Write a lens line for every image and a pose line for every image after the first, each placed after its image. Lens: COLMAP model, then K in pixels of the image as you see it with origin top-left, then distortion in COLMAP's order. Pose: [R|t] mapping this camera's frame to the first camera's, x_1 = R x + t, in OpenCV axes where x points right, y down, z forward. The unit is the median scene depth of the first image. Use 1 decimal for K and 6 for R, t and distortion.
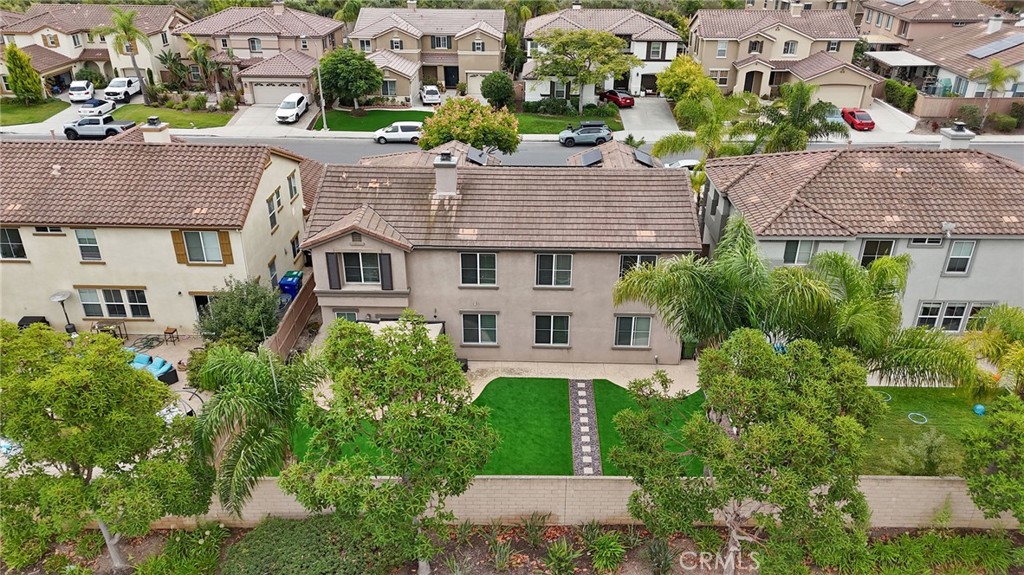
lens RADIAL K [[747.9, 0, 512.0], [0, 747.9, 287.5], [0, 0, 1]] dist [0.061103, -0.049221]
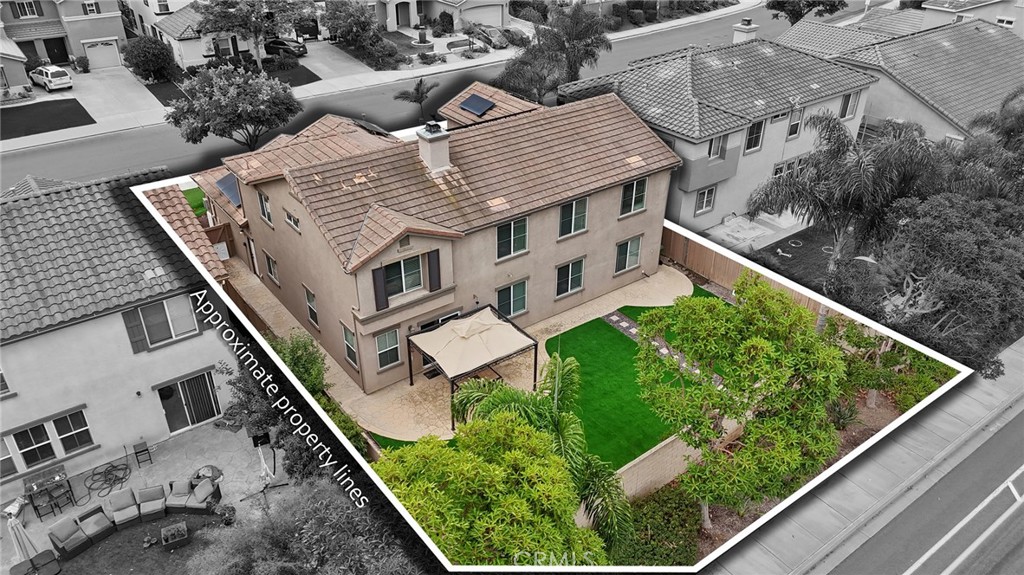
lens RADIAL K [[747.9, 0, 512.0], [0, 747.9, 287.5], [0, 0, 1]] dist [0.061103, -0.049221]
pose [[0.787257, -0.317915, 0.528352, -0.541379], [0.276061, 0.947894, 0.159020, -0.111489], [-0.551377, 0.020668, 0.834000, 0.214438]]
